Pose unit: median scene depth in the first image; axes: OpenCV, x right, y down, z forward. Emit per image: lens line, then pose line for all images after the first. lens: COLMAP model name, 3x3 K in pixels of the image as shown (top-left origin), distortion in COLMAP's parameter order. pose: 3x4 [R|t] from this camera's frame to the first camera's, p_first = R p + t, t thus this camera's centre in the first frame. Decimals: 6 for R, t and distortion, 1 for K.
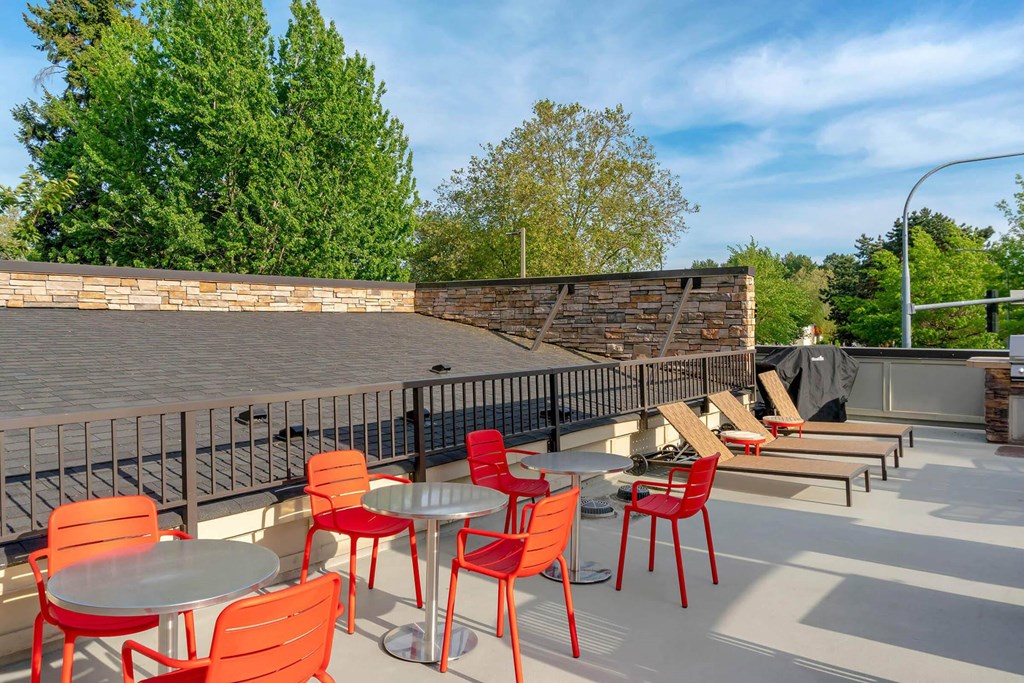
lens RADIAL K [[694.4, 0, 512.6], [0, 694.4, 318.5], [0, 0, 1]] dist [-0.011552, 0.000605]
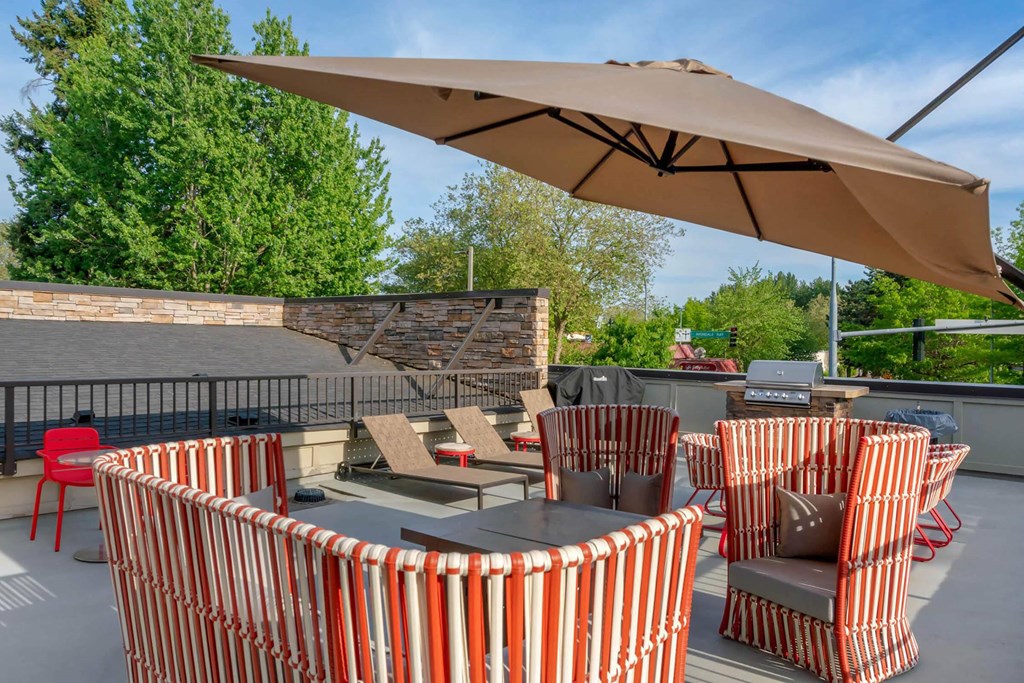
lens RADIAL K [[687.5, 0, 512.0], [0, 687.5, 341.5], [0, 0, 1]] dist [0.002642, -0.001939]
pose [[0.999560, 0.023347, -0.018288, 0.214015], [-0.023235, 0.999710, 0.006339, -0.000777], [0.018431, -0.005911, 0.999813, -0.021378]]
